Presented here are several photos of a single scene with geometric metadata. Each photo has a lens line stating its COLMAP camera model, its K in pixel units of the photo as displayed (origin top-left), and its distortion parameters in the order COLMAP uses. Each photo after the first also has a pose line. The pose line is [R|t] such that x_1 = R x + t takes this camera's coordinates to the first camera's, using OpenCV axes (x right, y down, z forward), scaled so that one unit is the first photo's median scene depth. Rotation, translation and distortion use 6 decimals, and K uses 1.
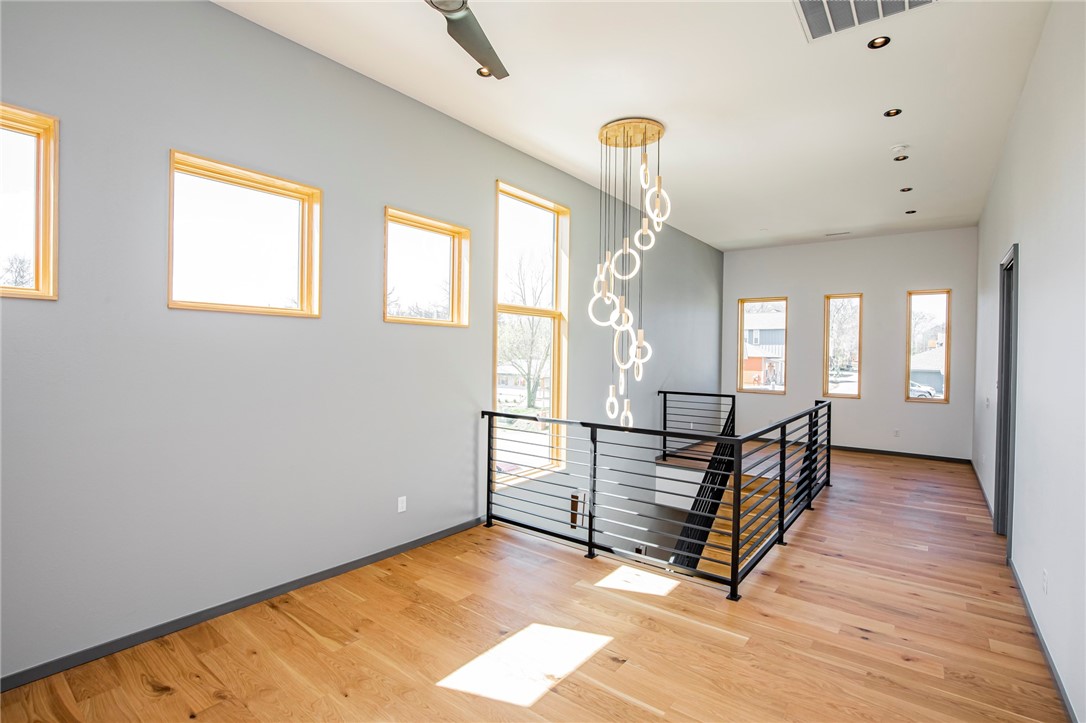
lens RADIAL K [[511.5, 0, 533.0], [0, 511.5, 360.1], [0, 0, 1]] dist [-0.031534, 0.001112]
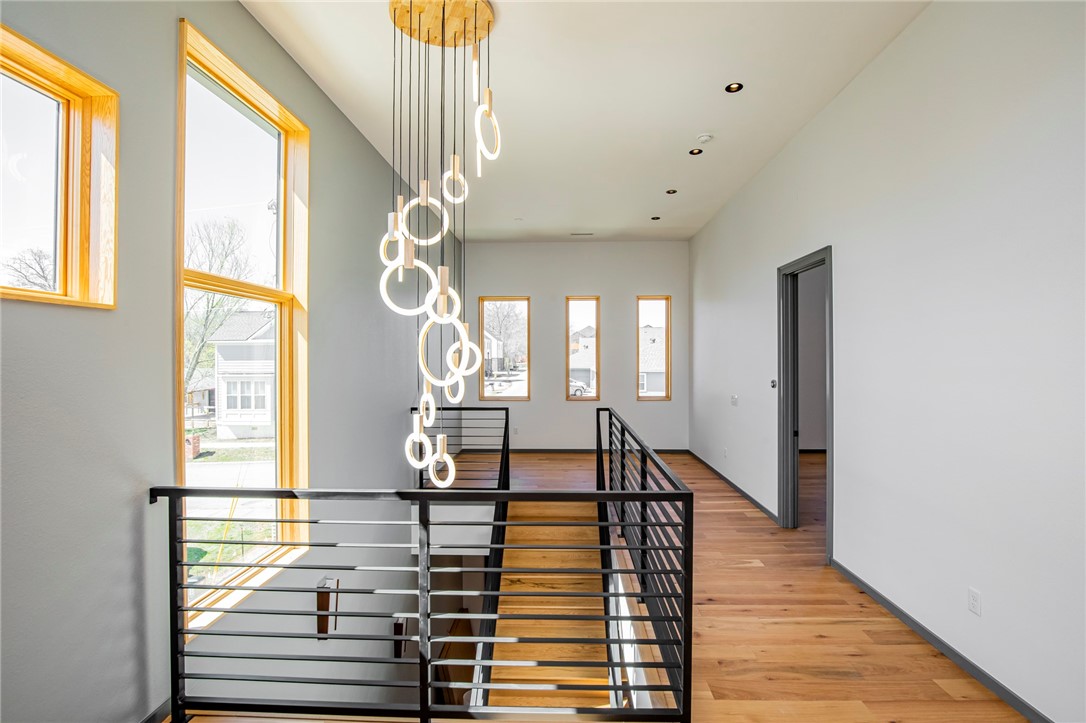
lens RADIAL K [[511.5, 0, 547.7], [0, 511.5, 356.9], [0, 0, 1]] dist [-0.031534, 0.001112]
pose [[0.796008, -0.014373, 0.605115, -0.086845], [0.022373, 0.999734, -0.005684, -0.011596], [-0.604872, 0.018063, 0.796118, 0.413239]]
